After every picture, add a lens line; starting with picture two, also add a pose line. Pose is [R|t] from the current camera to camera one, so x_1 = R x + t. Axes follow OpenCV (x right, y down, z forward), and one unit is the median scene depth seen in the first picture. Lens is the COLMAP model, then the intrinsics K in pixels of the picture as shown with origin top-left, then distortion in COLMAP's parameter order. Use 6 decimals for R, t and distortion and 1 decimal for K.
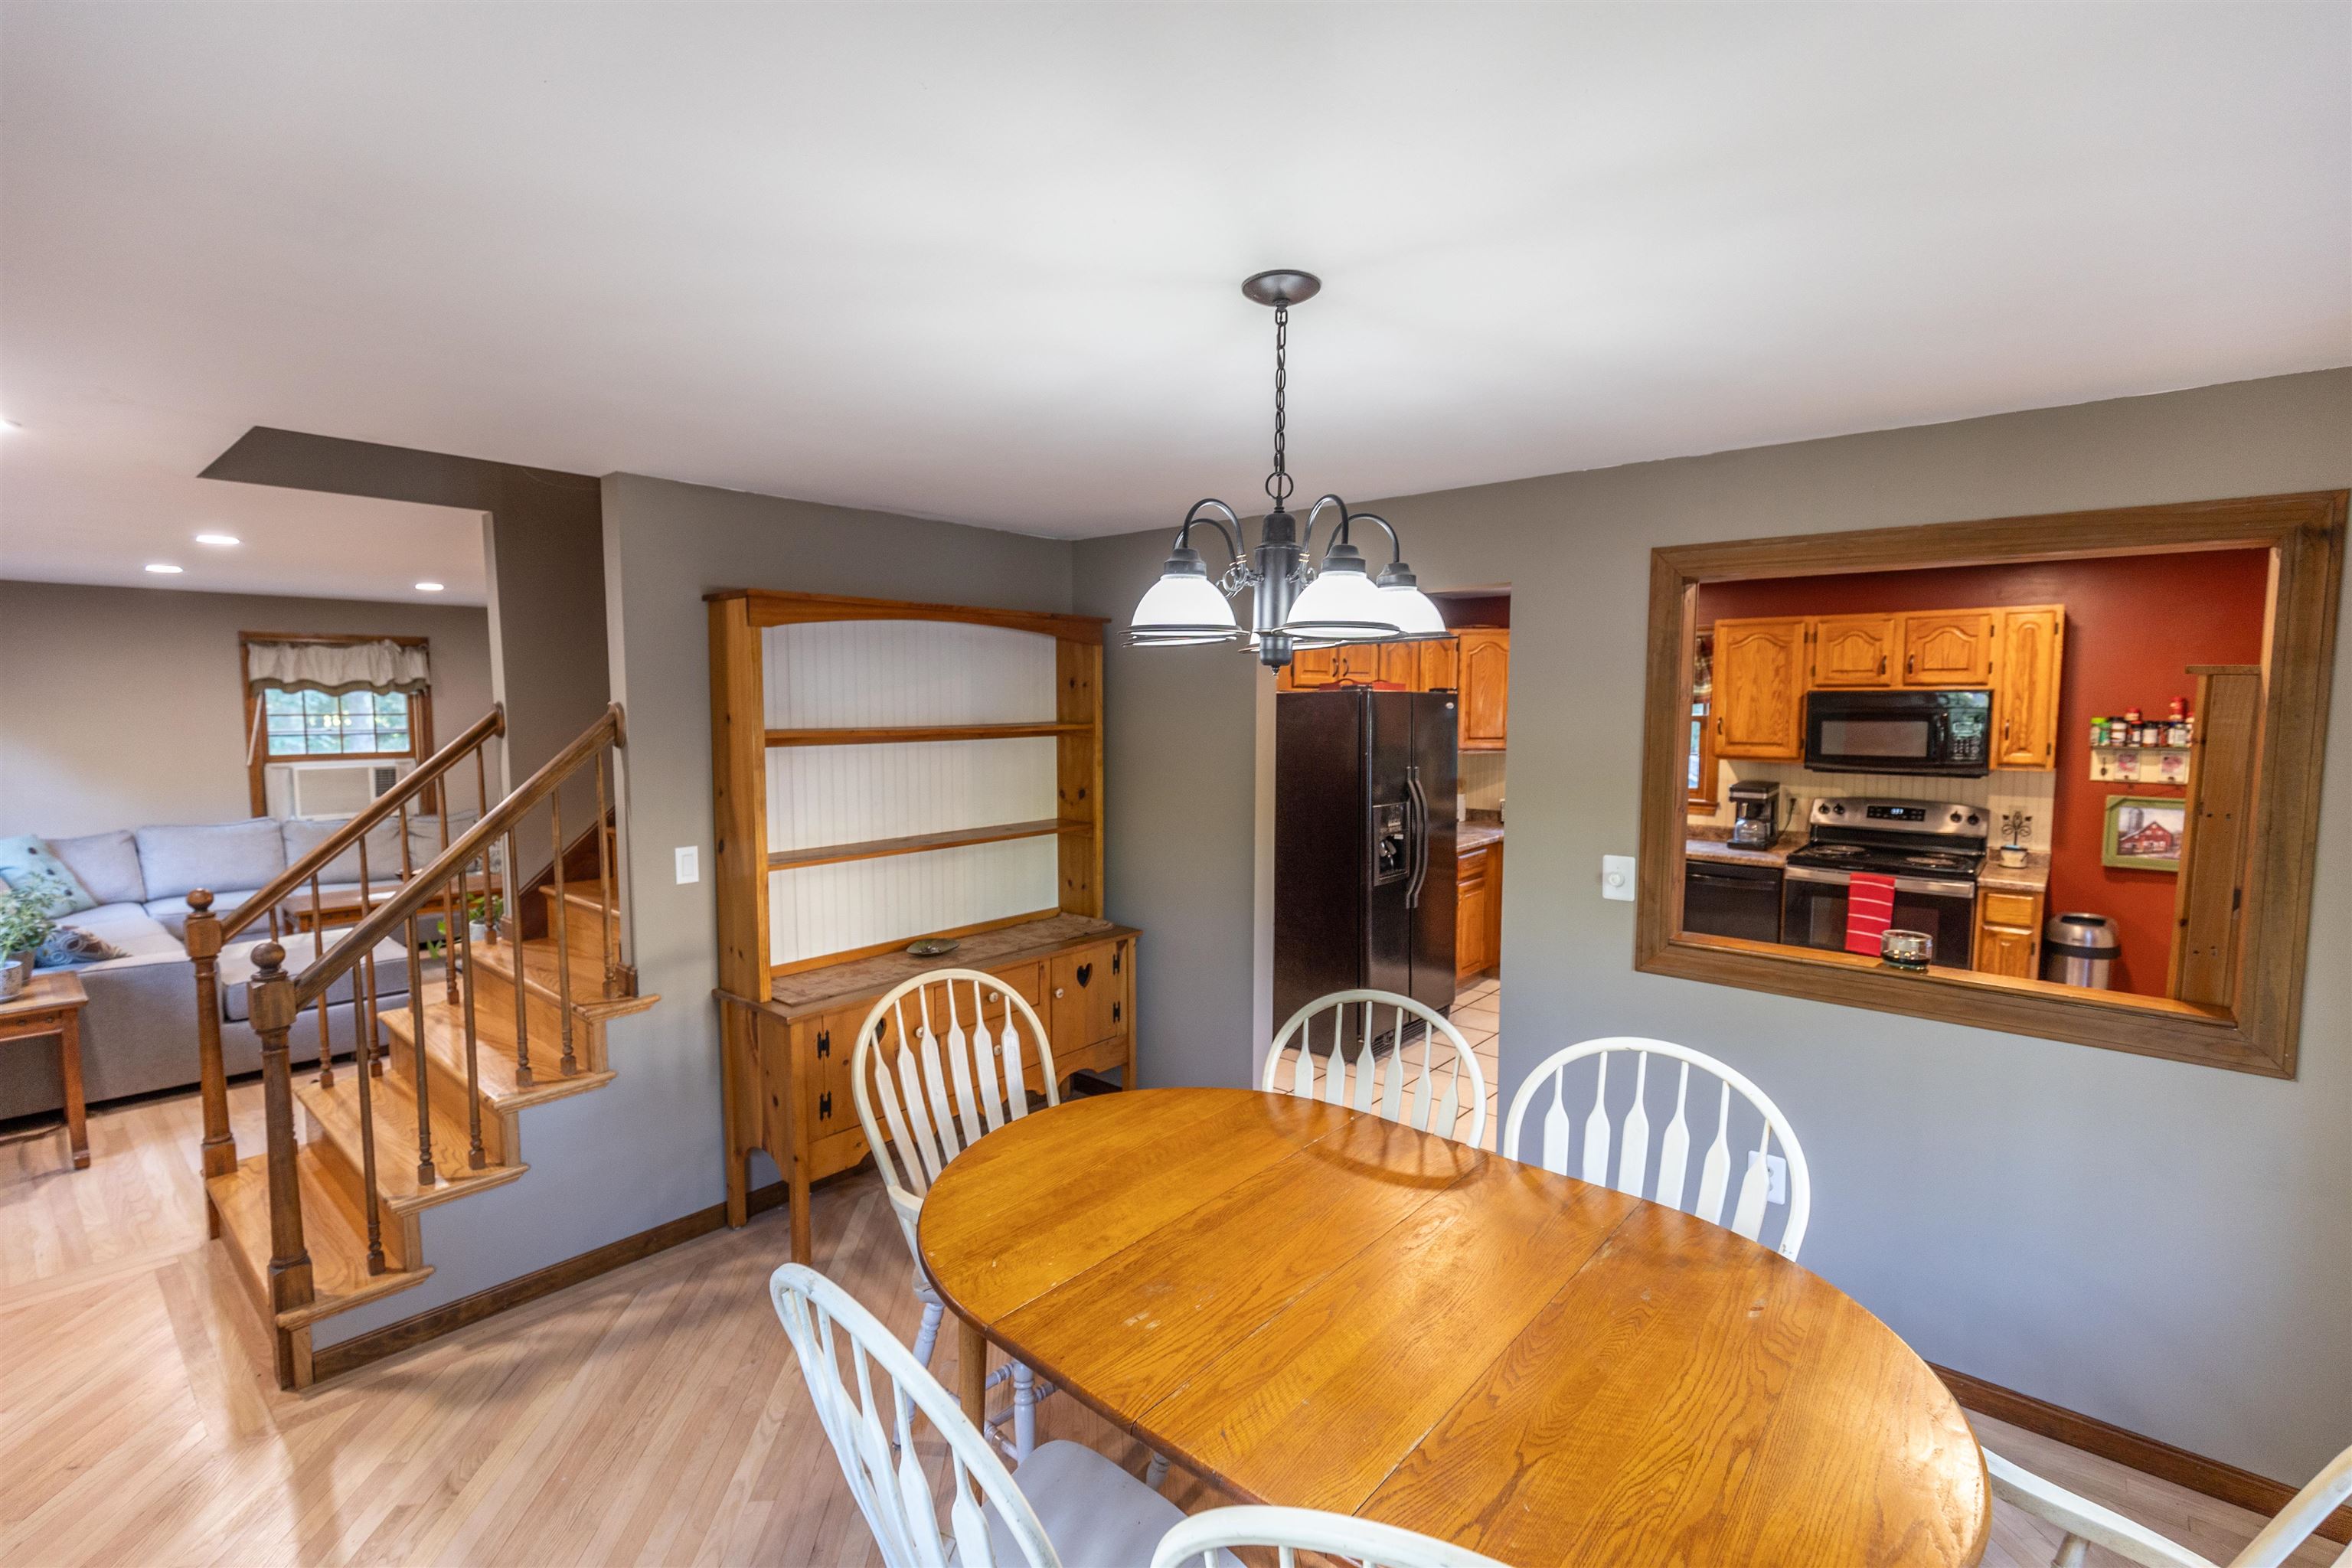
lens RADIAL K [[1043.7, 0, 1168.6], [0, 1043.7, 782.9], [0, 0, 1]] dist [0.004612, -0.001356]
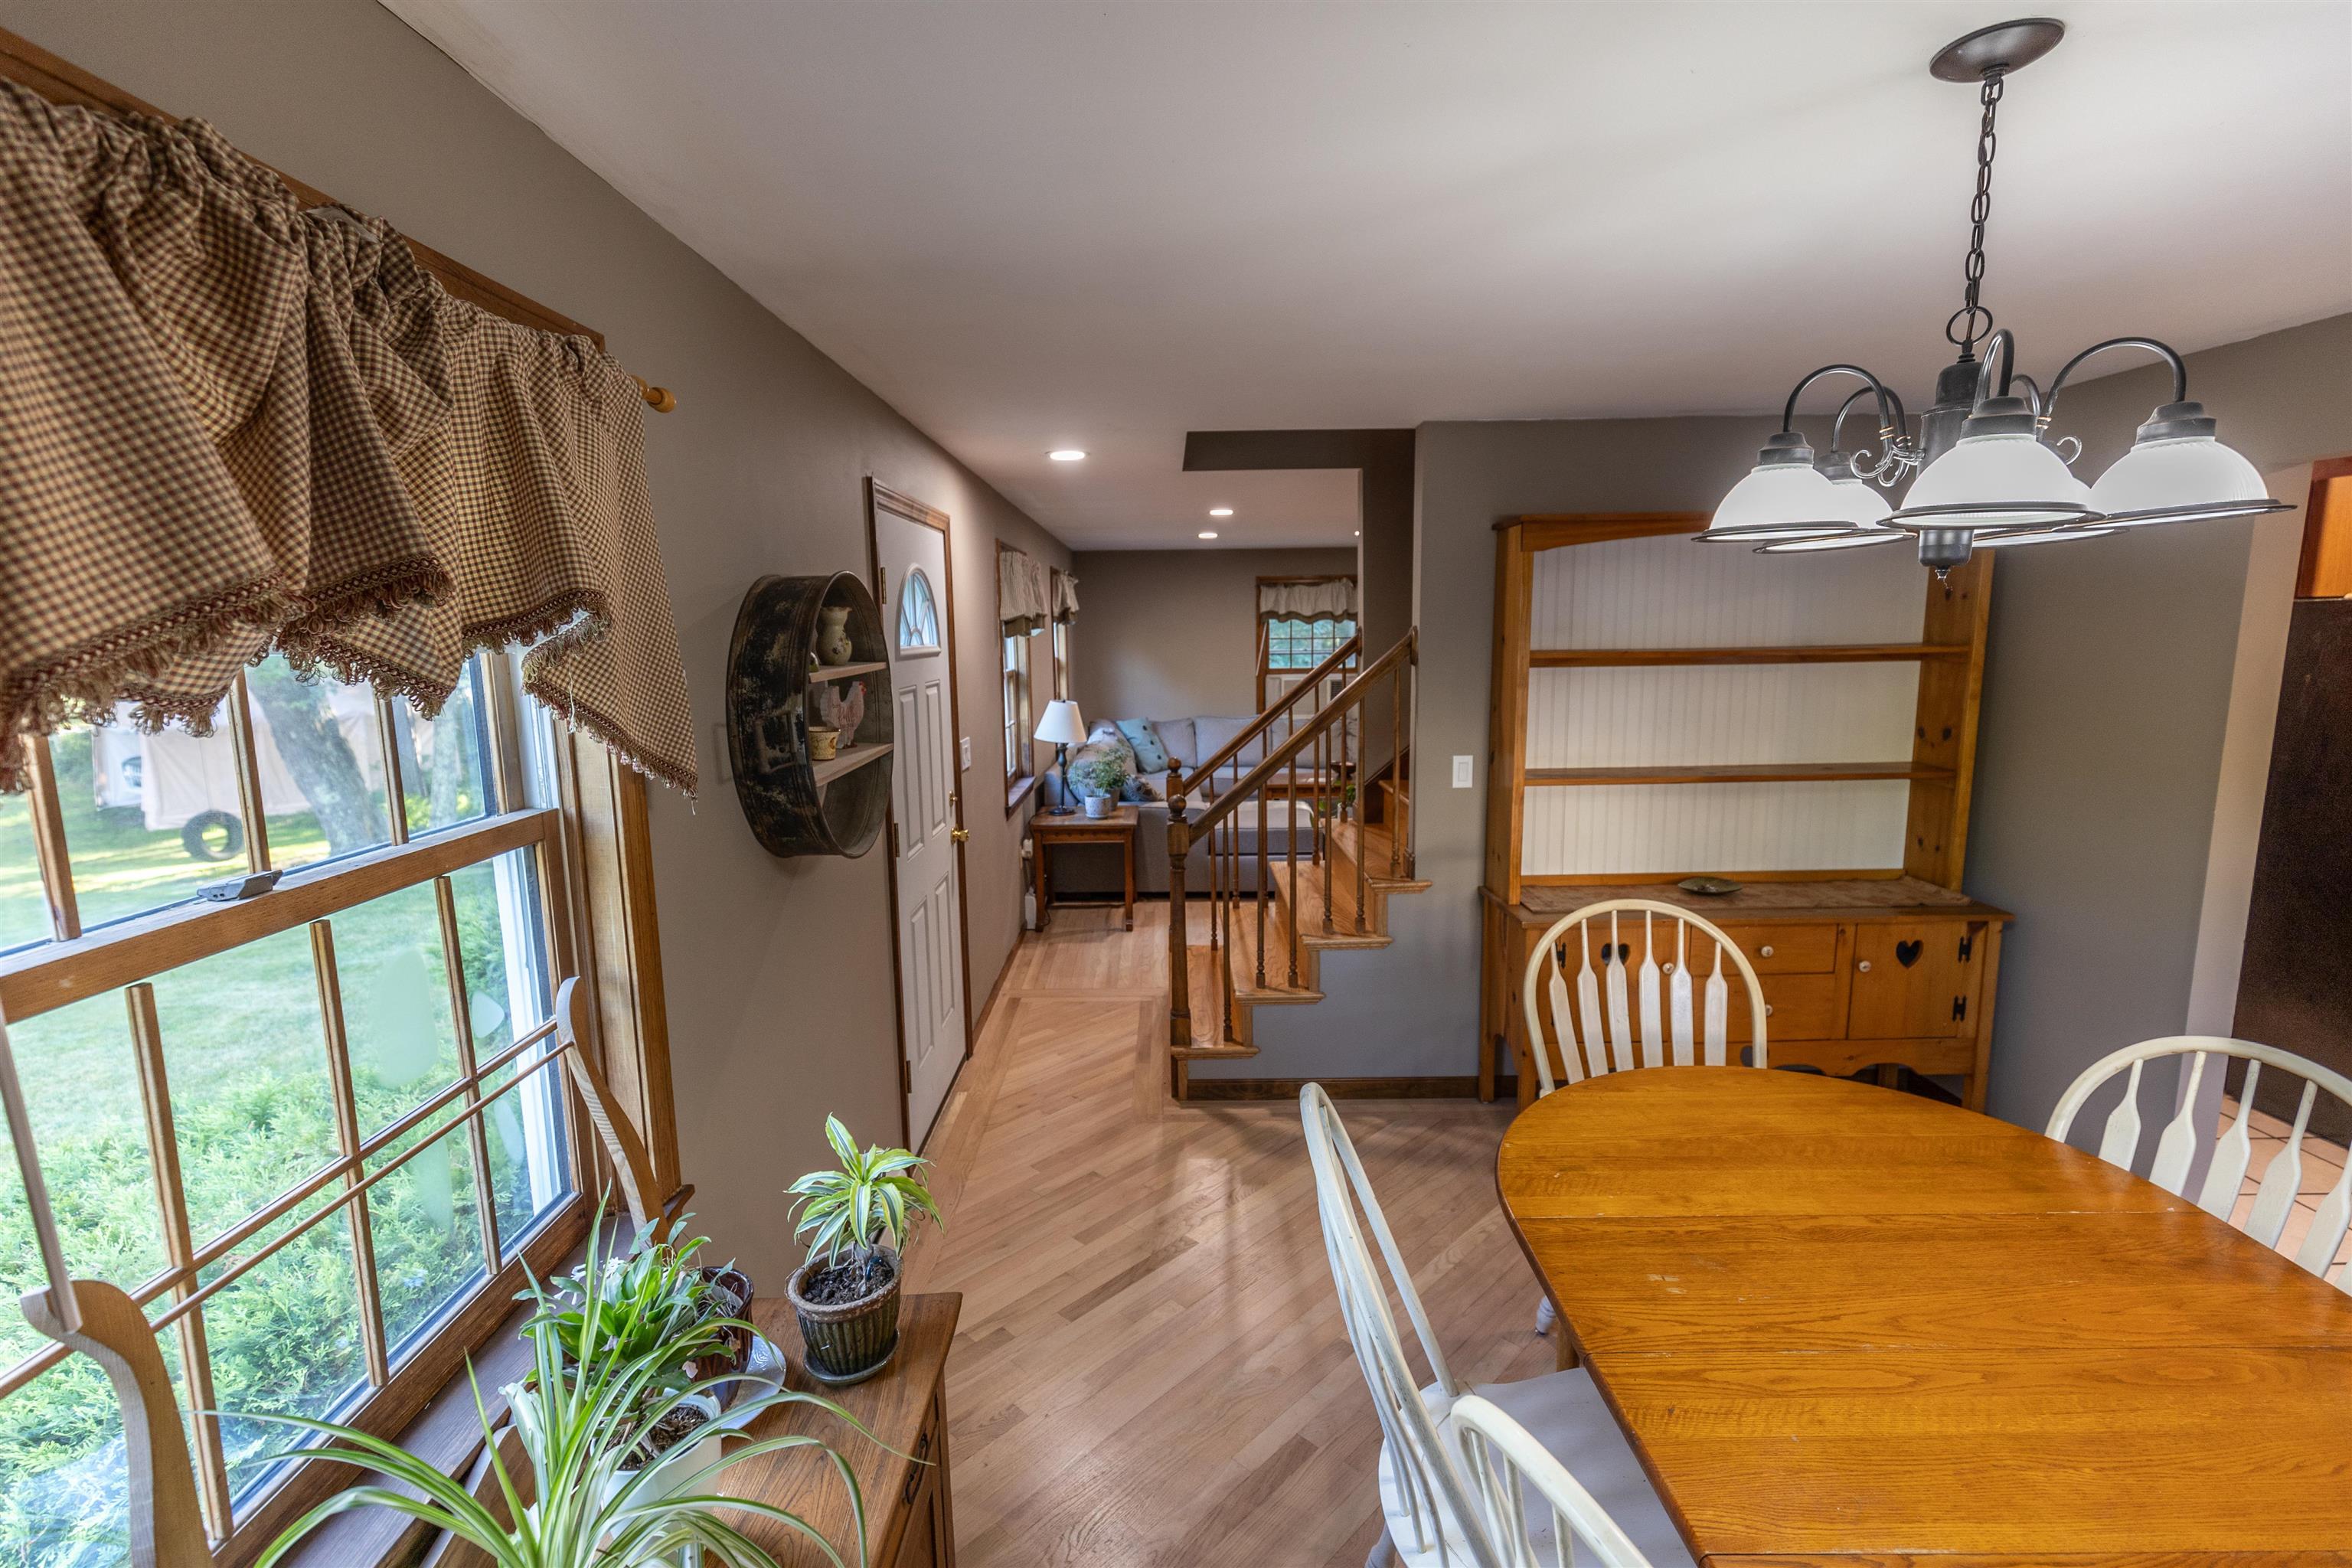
lens RADIAL K [[1043.7, 0, 1176.1], [0, 1043.7, 781.4], [0, 0, 1]] dist [0.004612, -0.001356]
pose [[0.662646, 0.099001, -0.742360, 0.147365], [-0.046031, 0.994734, 0.091569, 0.000586], [0.747517, -0.026506, 0.663714, 0.025980]]
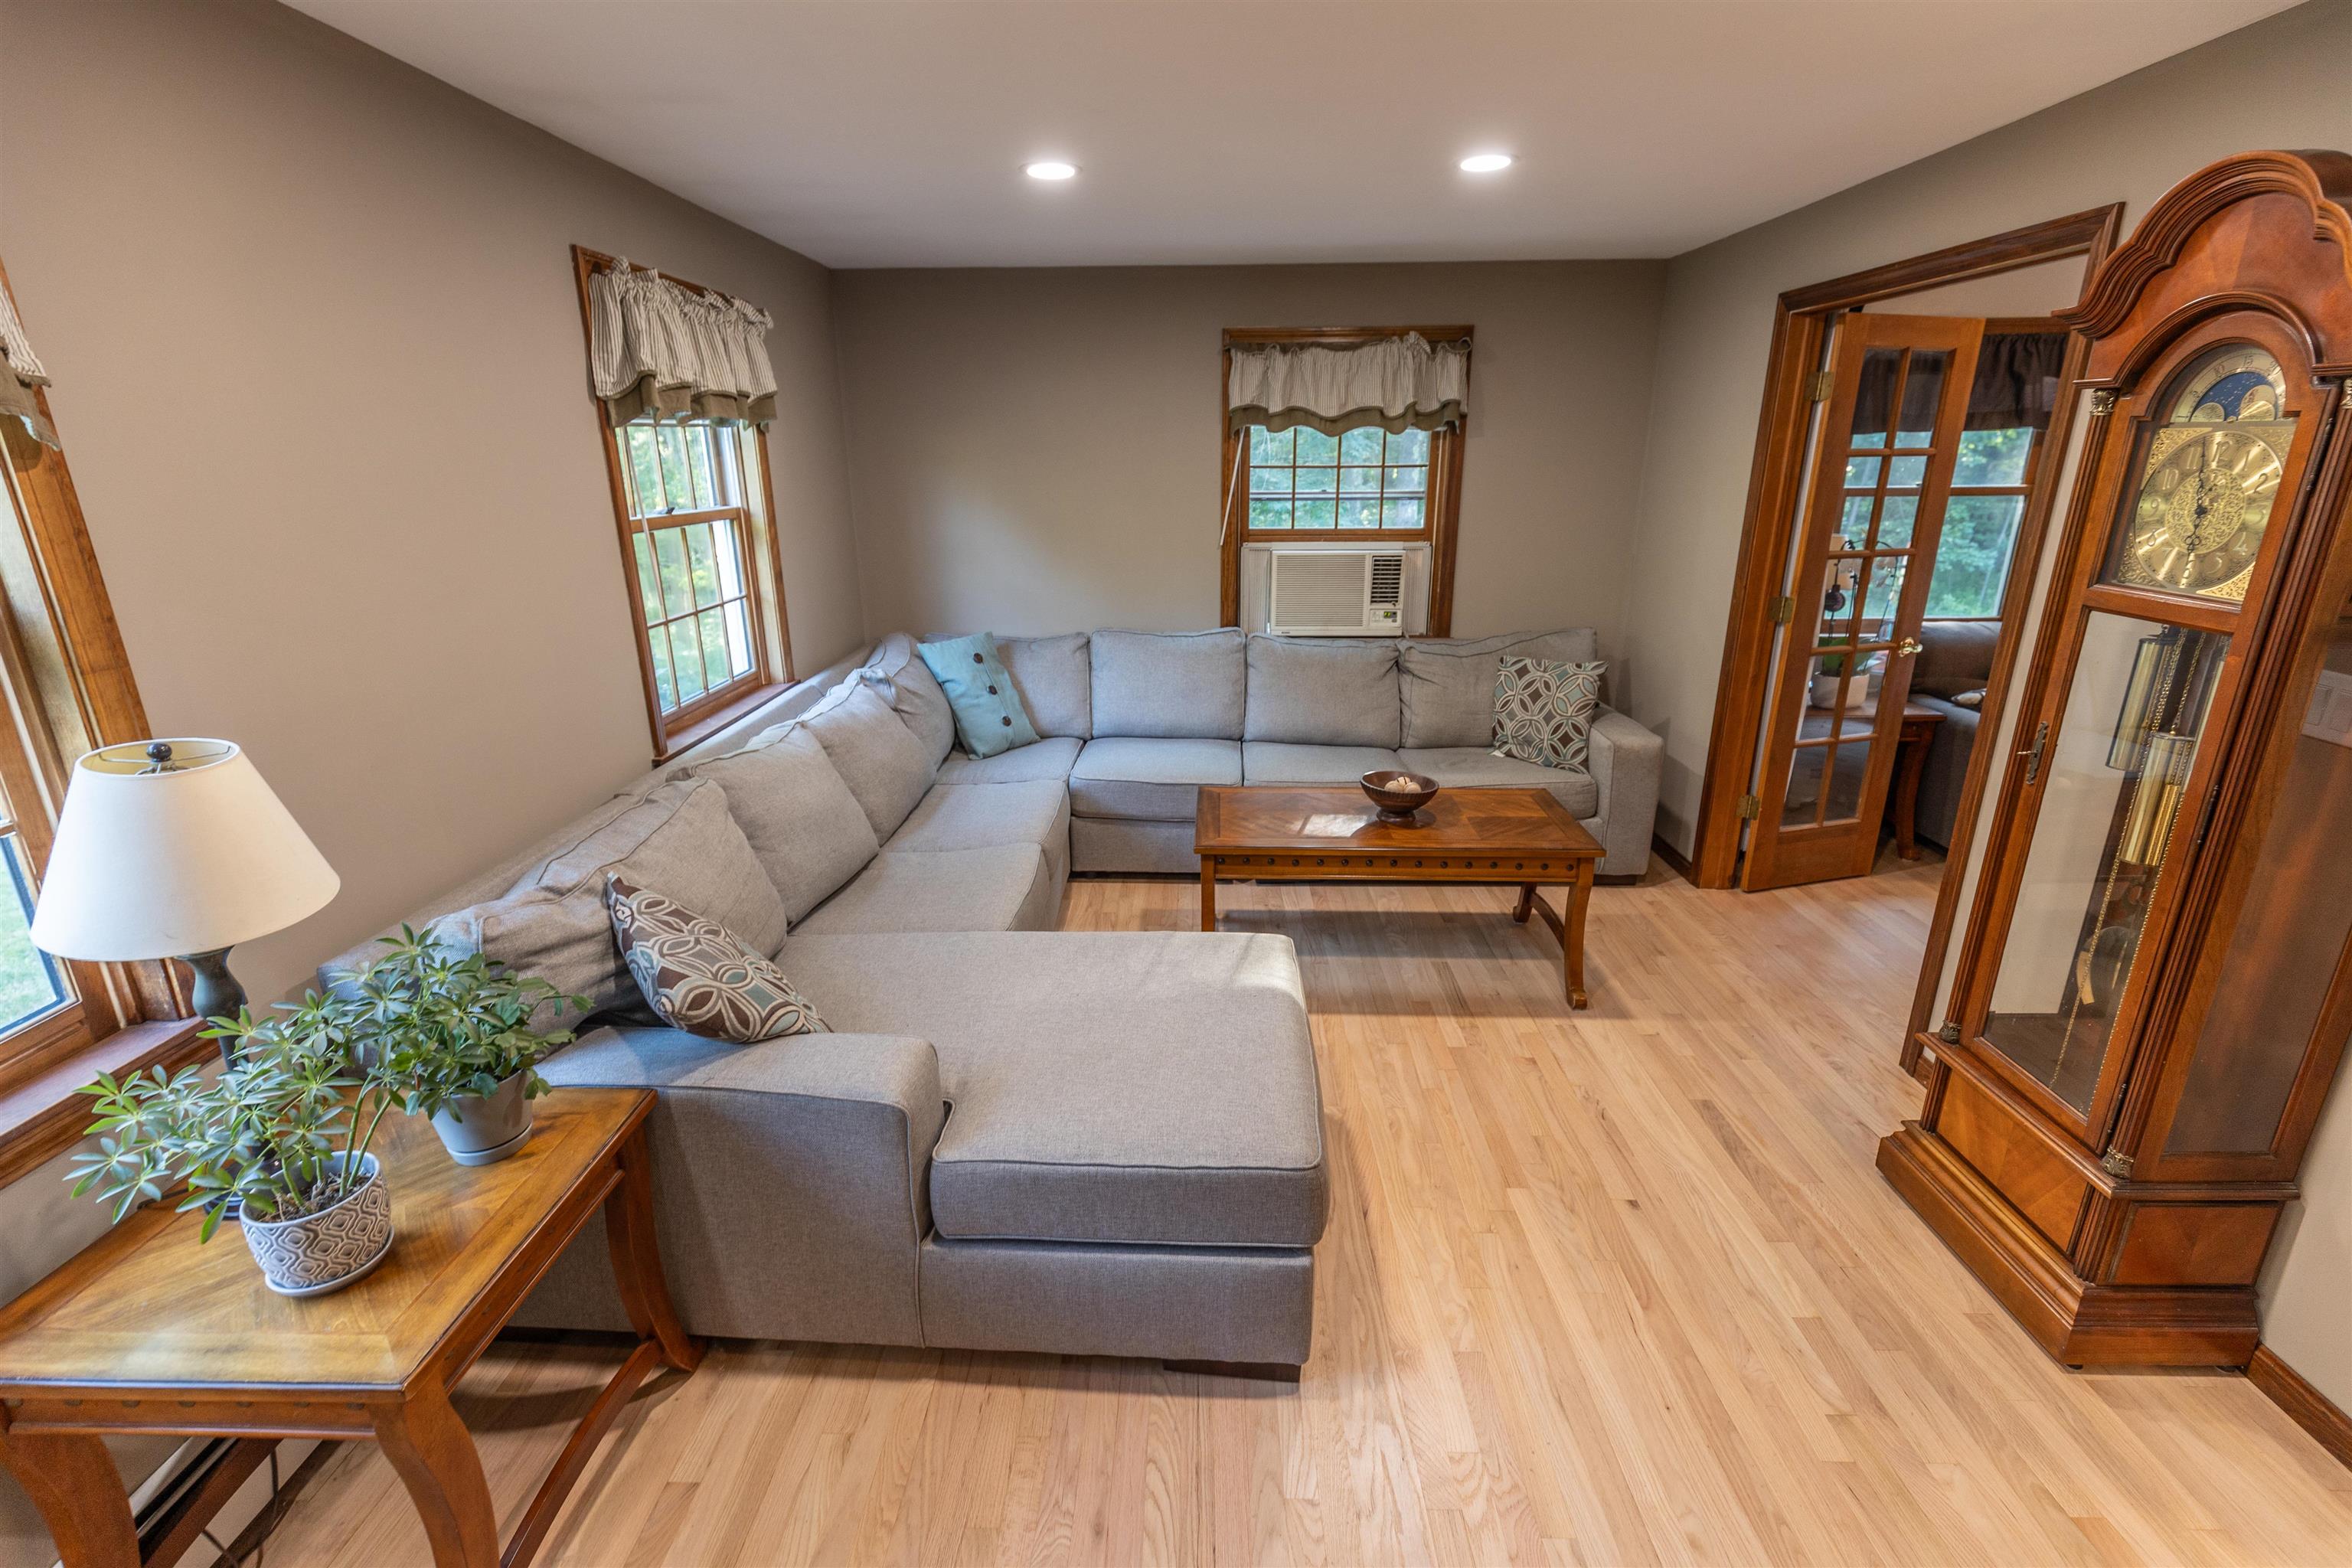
lens RADIAL K [[1043.7, 0, 1173.2], [0, 1043.7, 781.5], [0, 0, 1]] dist [0.004612, -0.001356]
pose [[0.632339, 0.228699, -0.740165, -0.708098], [-0.054716, 0.966230, 0.251805, -0.071011], [0.772757, -0.118728, 0.623498, 1.038847]]
